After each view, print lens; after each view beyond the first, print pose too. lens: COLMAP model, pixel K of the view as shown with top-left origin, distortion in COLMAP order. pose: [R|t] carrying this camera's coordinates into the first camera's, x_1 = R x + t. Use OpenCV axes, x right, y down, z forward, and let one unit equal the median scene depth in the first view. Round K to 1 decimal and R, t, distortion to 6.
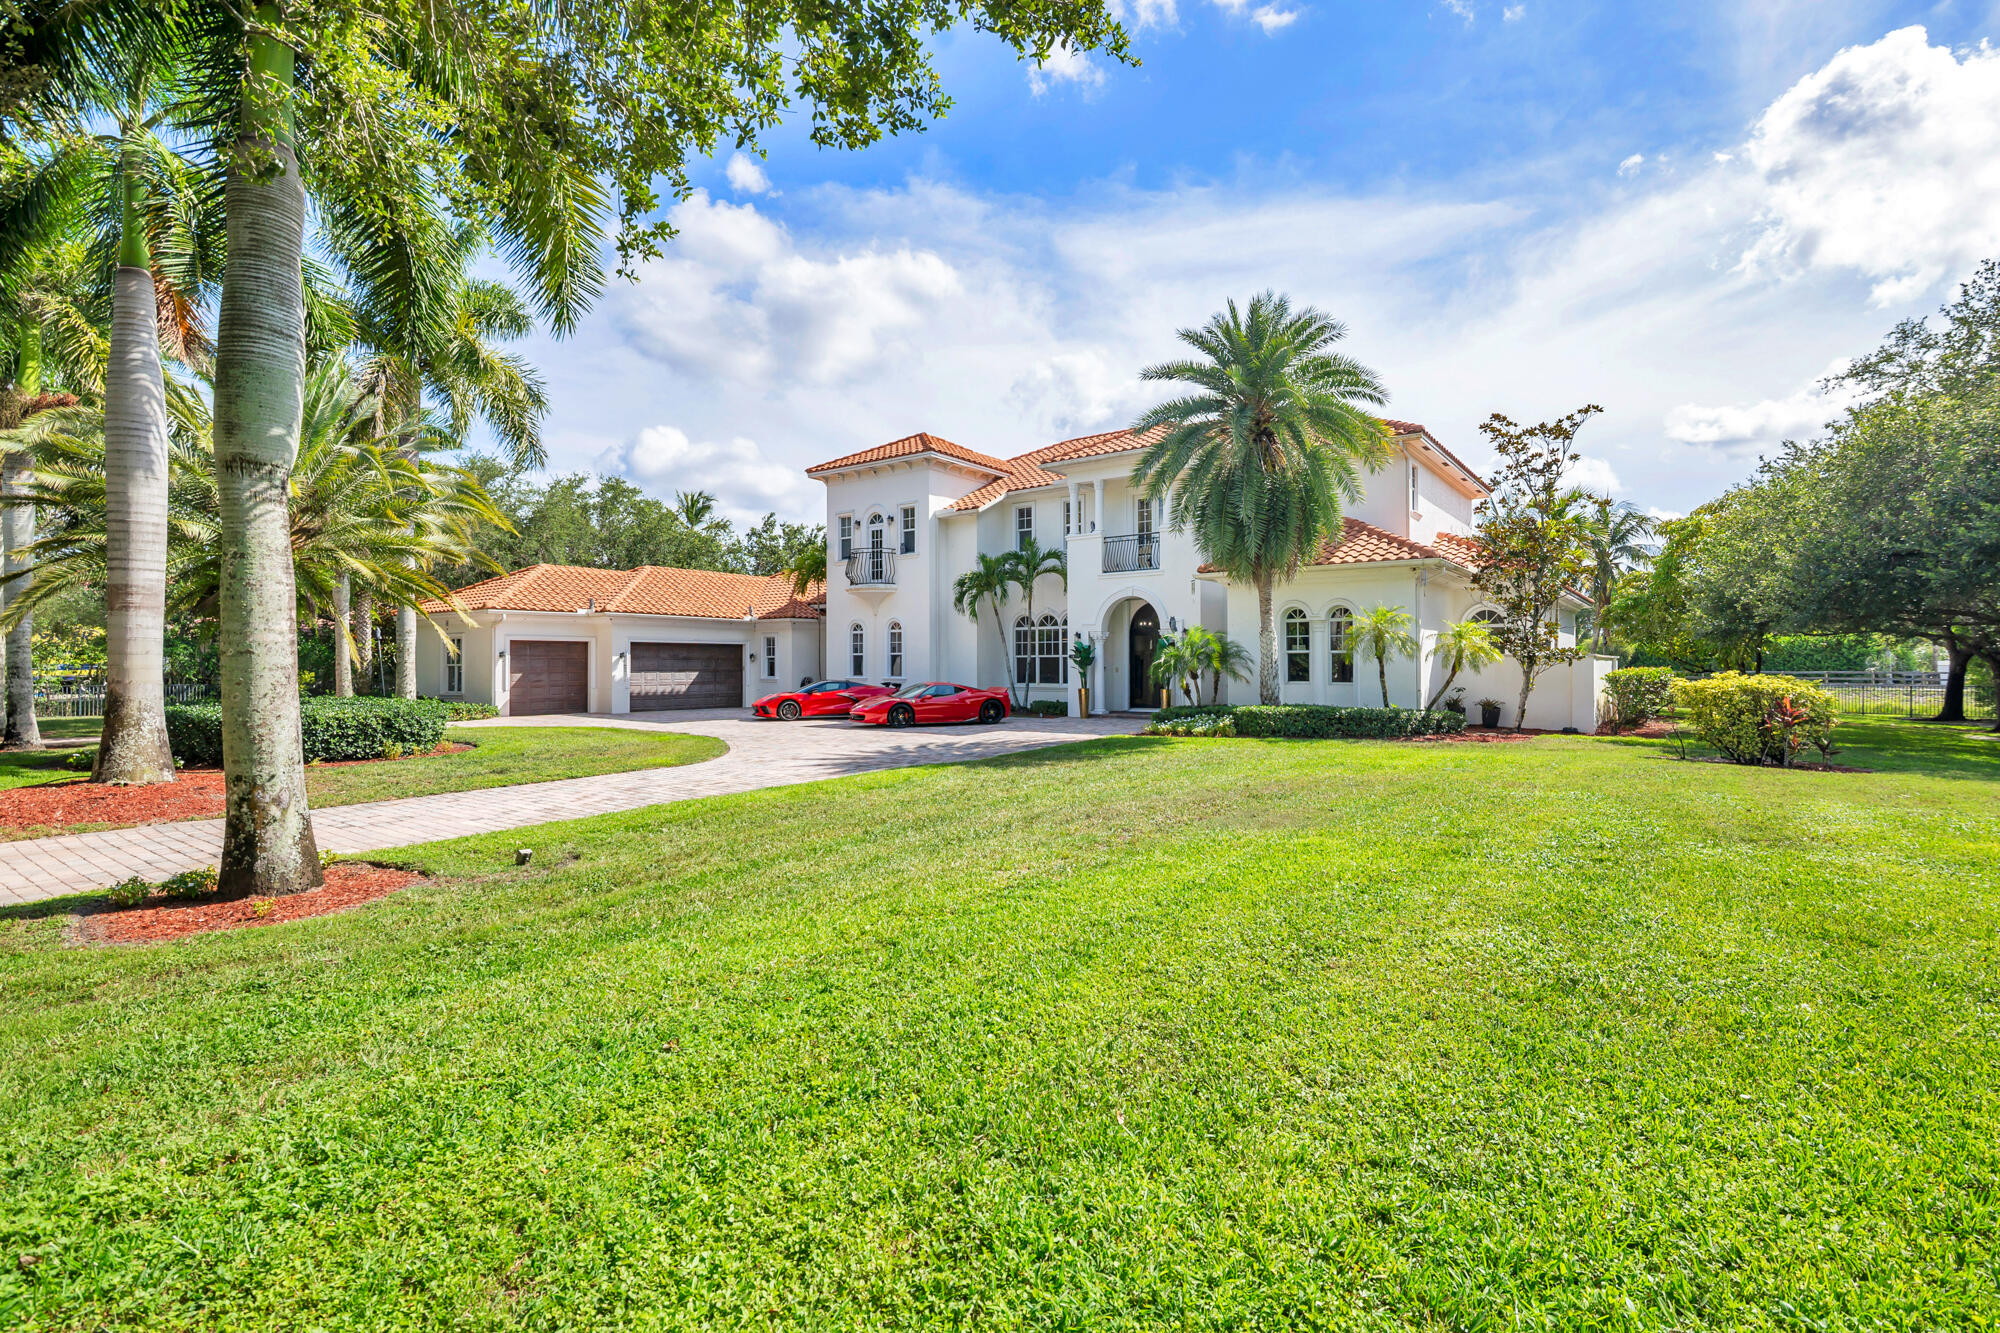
lens RADIAL K [[931.8, 0, 1024.7], [0, 931.8, 663.8], [0, 0, 1]] dist [-0.001504, -0.000409]
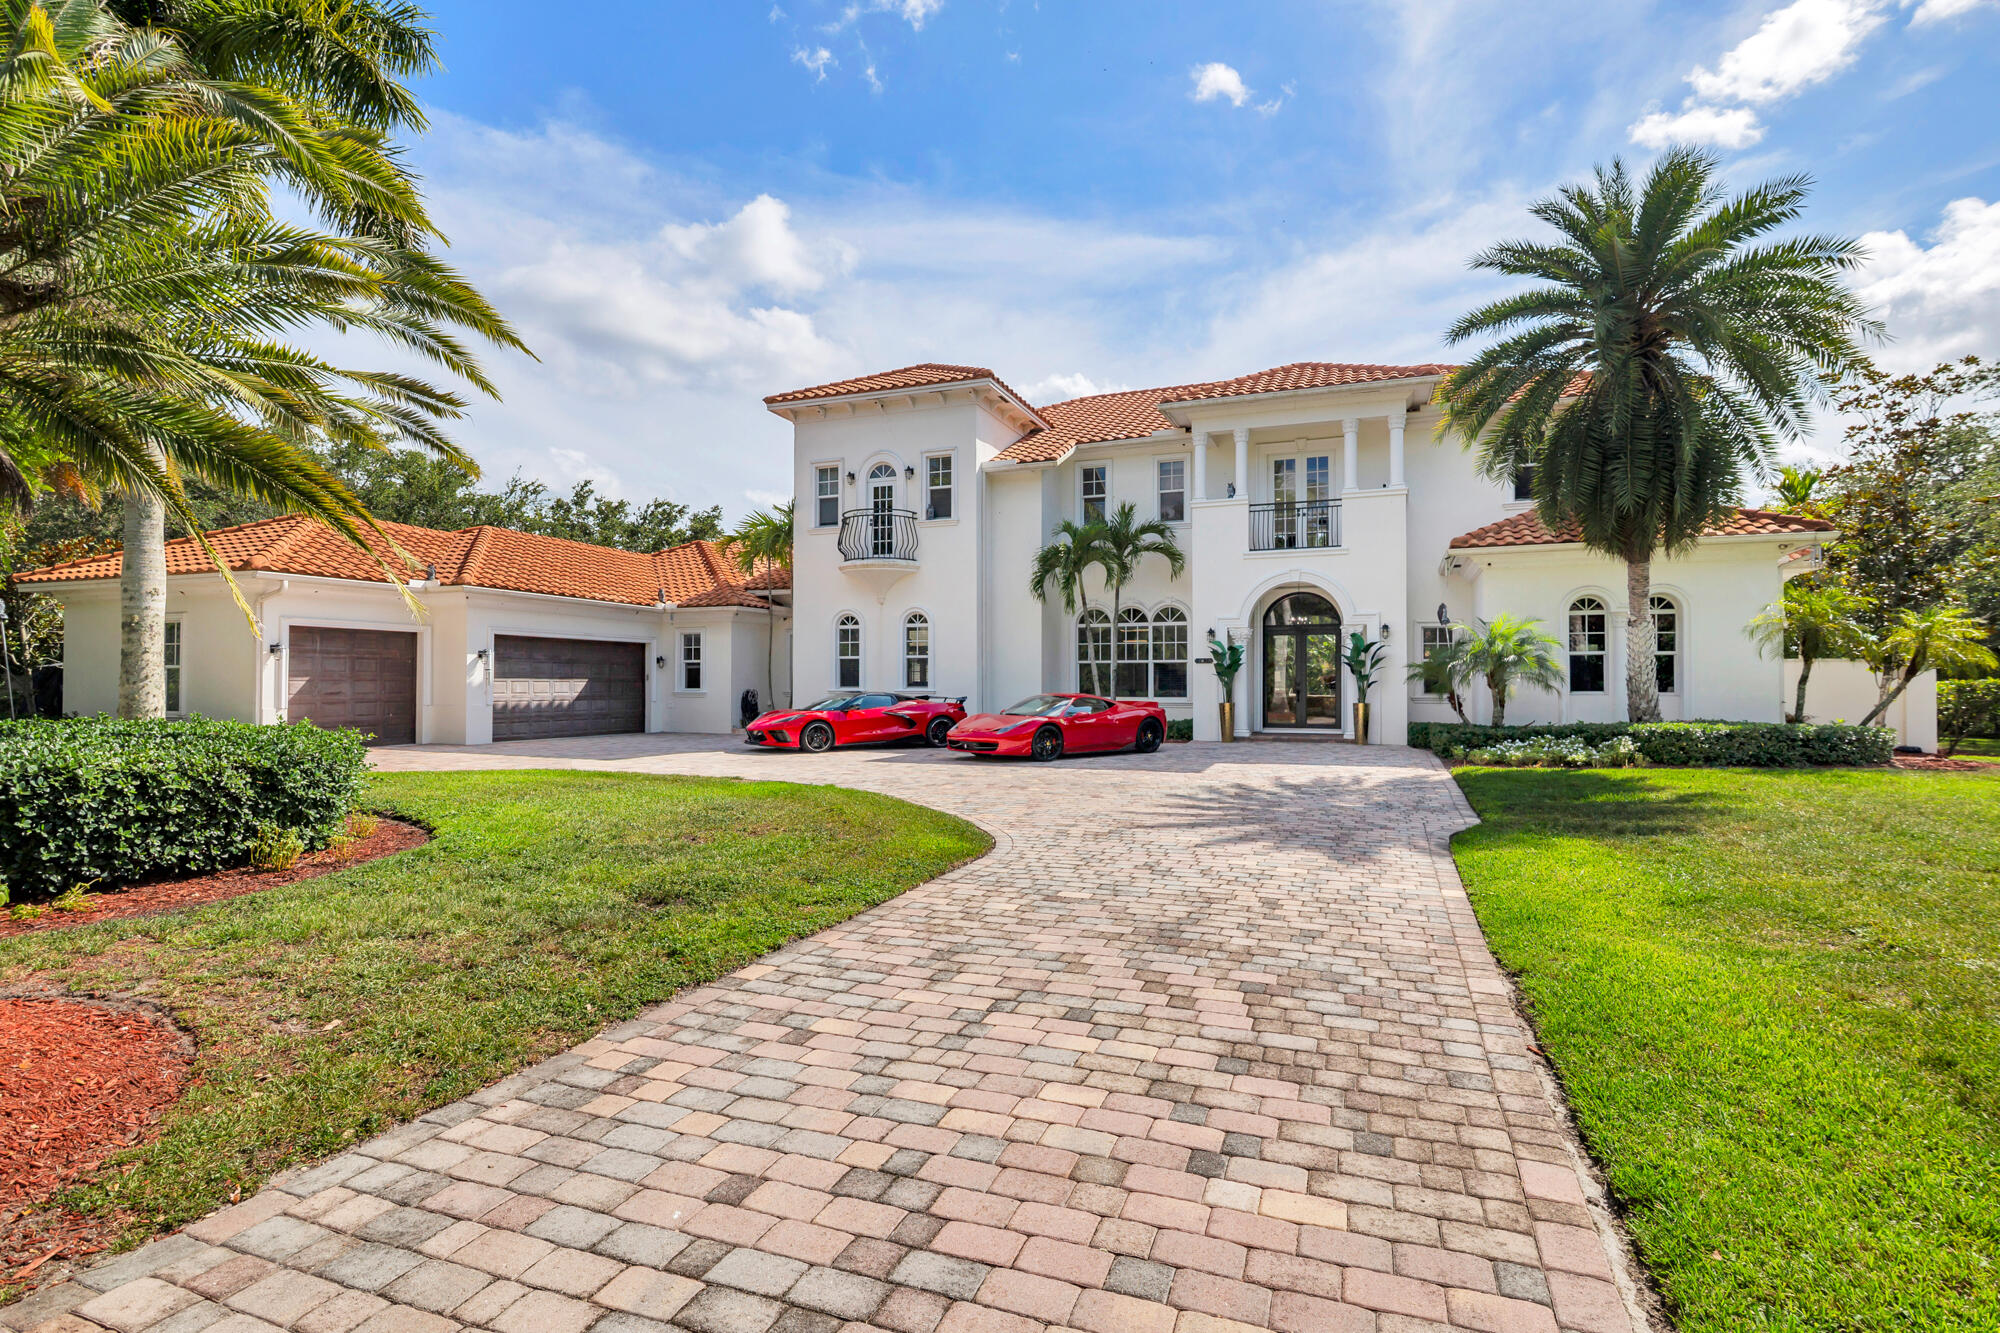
lens RADIAL K [[908.1, 0, 1002.6], [0, 908.1, 688.5], [0, 0, 1]] dist [-0.000597, 0.000106]
pose [[0.955193, 0.003565, 0.295961, -0.287905], [-0.004829, 0.999982, 0.003538, 0.011555], [-0.295943, -0.004808, 0.955194, 0.304828]]
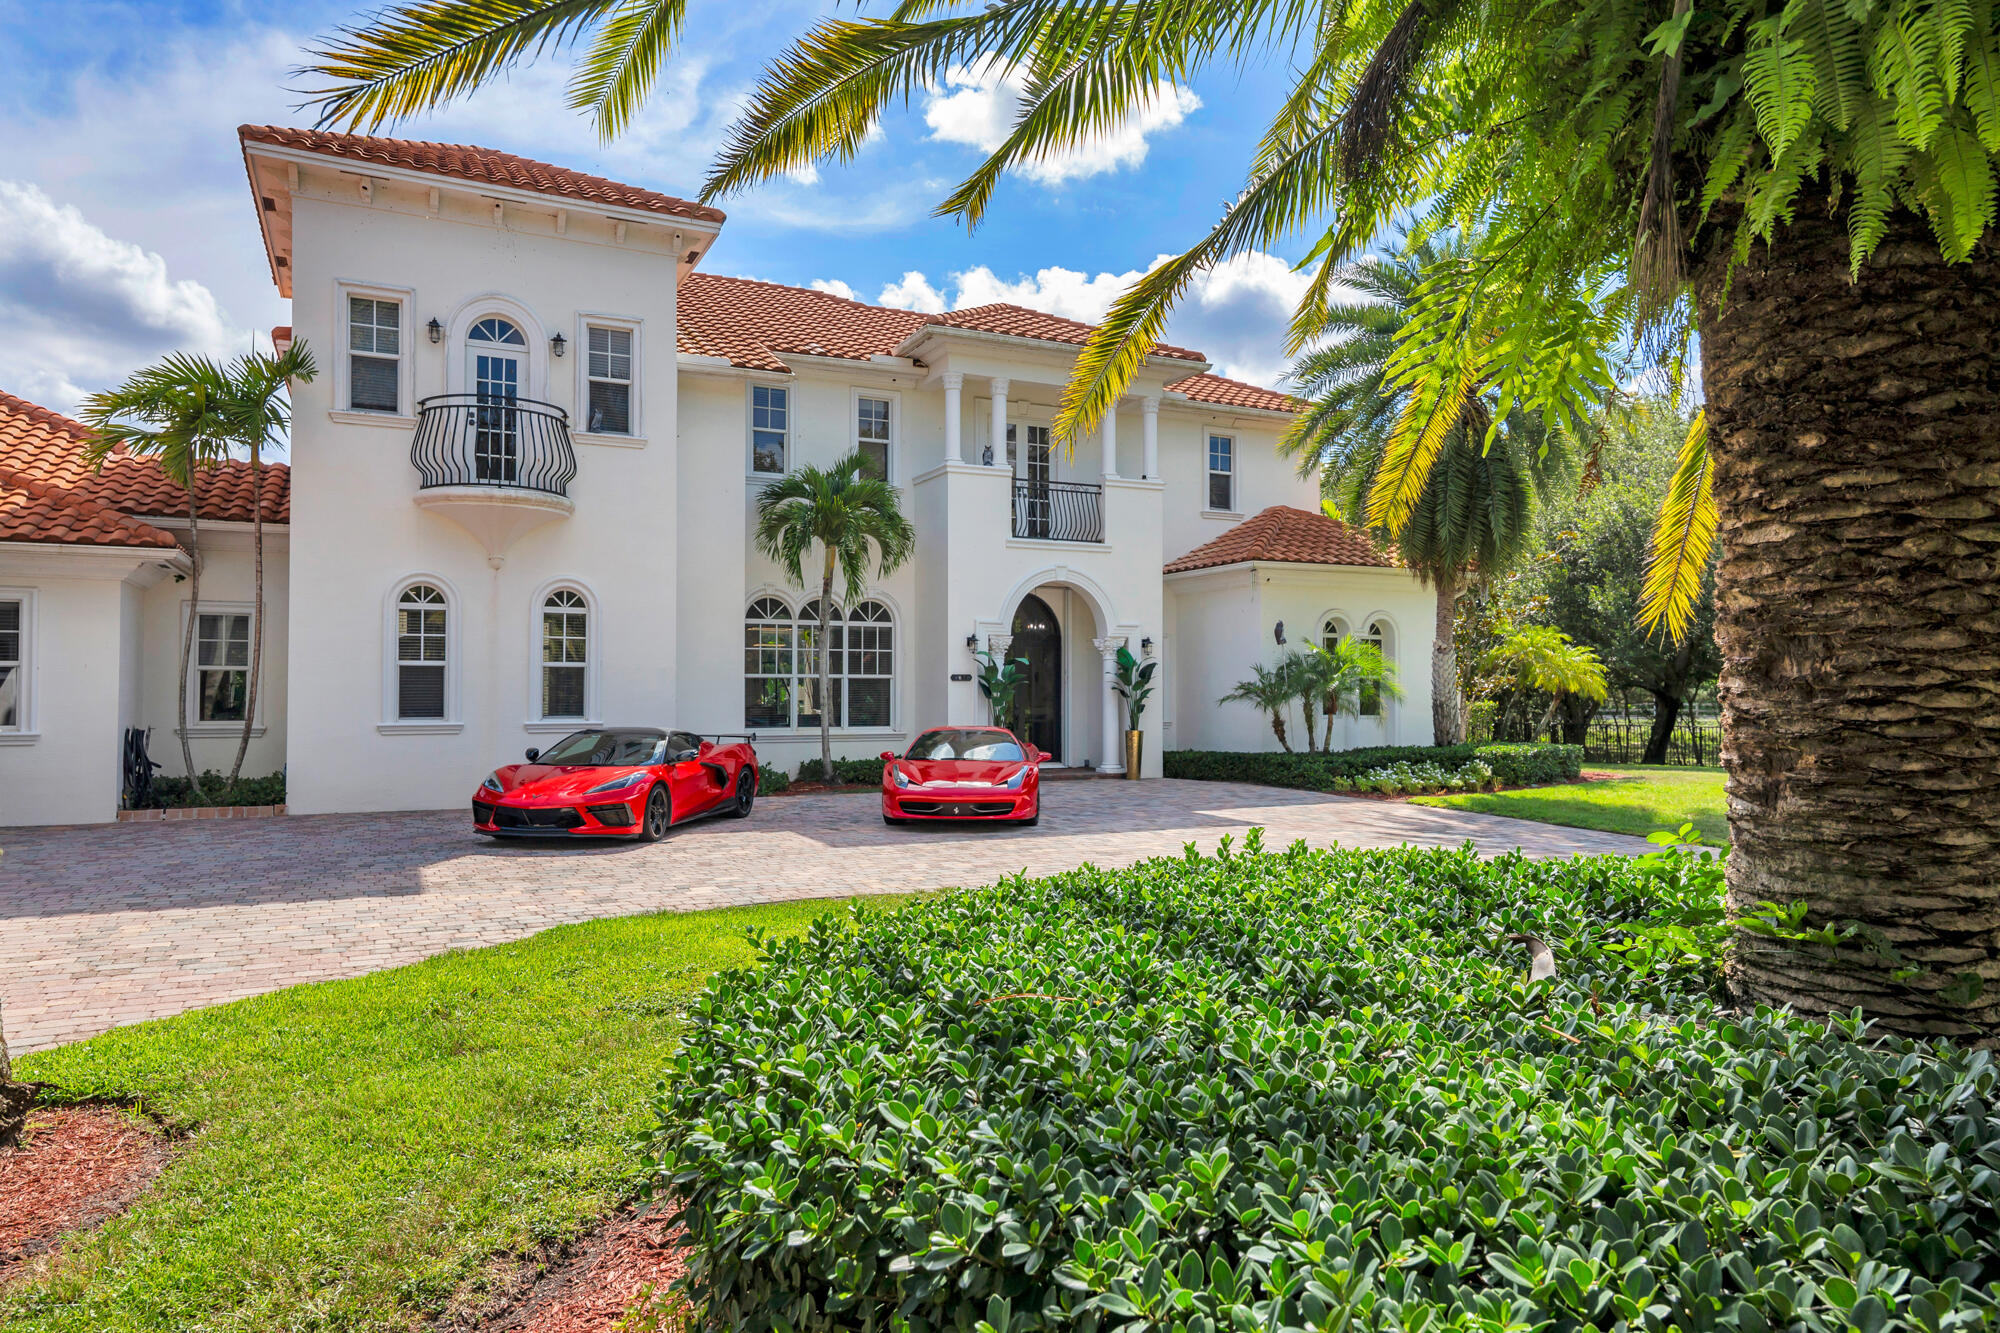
lens RADIAL K [[1350.7, 0, 1000.0], [0, 1350.7, 666.5], [0, 0, 1]] dist [0.004445, 0.000788]
pose [[0.414108, 0.027738, 0.909805, -0.620865], [0.001835, 0.999508, -0.031308, 0.009993], [-0.910226, 0.014635, 0.413853, 0.577012]]
